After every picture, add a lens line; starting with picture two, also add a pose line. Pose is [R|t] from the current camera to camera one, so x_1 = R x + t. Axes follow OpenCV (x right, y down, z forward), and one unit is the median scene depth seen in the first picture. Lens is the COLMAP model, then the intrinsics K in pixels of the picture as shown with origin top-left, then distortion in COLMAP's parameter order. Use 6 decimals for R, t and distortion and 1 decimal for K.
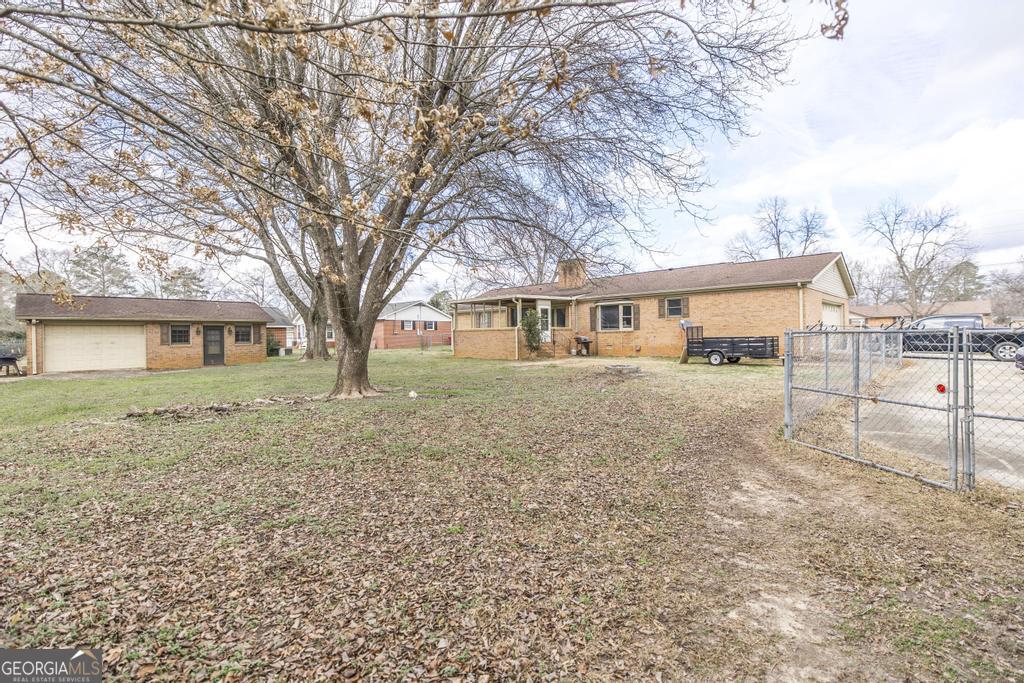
lens RADIAL K [[457.4, 0, 509.3], [0, 457.4, 339.9], [0, 0, 1]] dist [-0.002637, -0.000555]
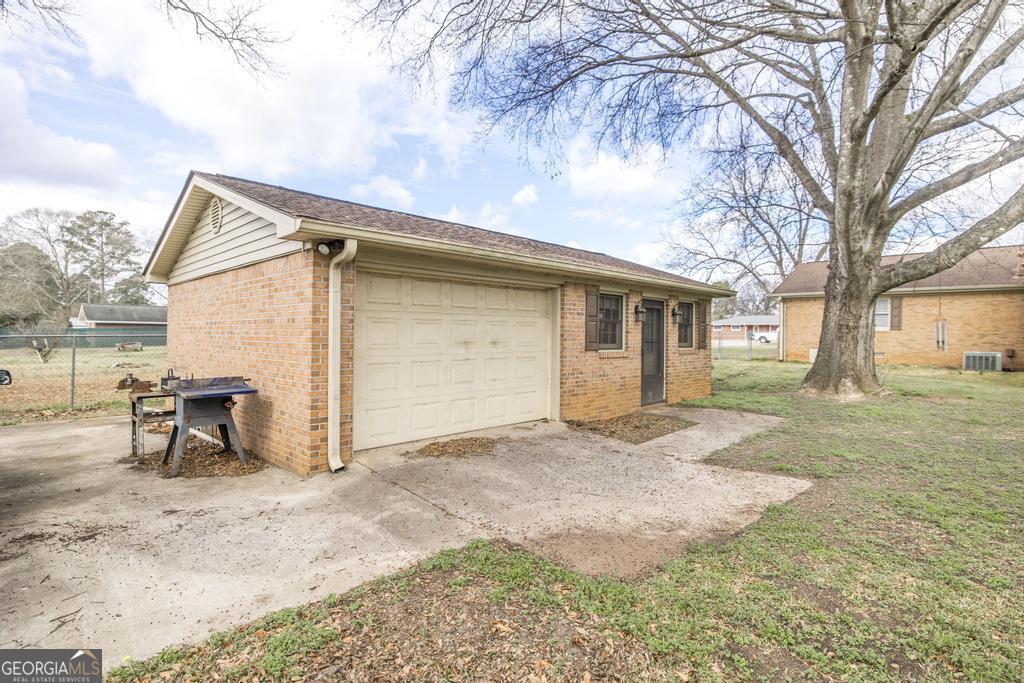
lens RADIAL K [[522.4, 0, 514.3], [0, 522.4, 335.3], [0, 0, 1]] dist [0.008508, -0.000461]
pose [[0.999204, 0.025083, -0.031005, -0.594351], [-0.025301, 0.999658, -0.006661, 0.002799], [0.030828, 0.007440, 0.999497, 0.456370]]
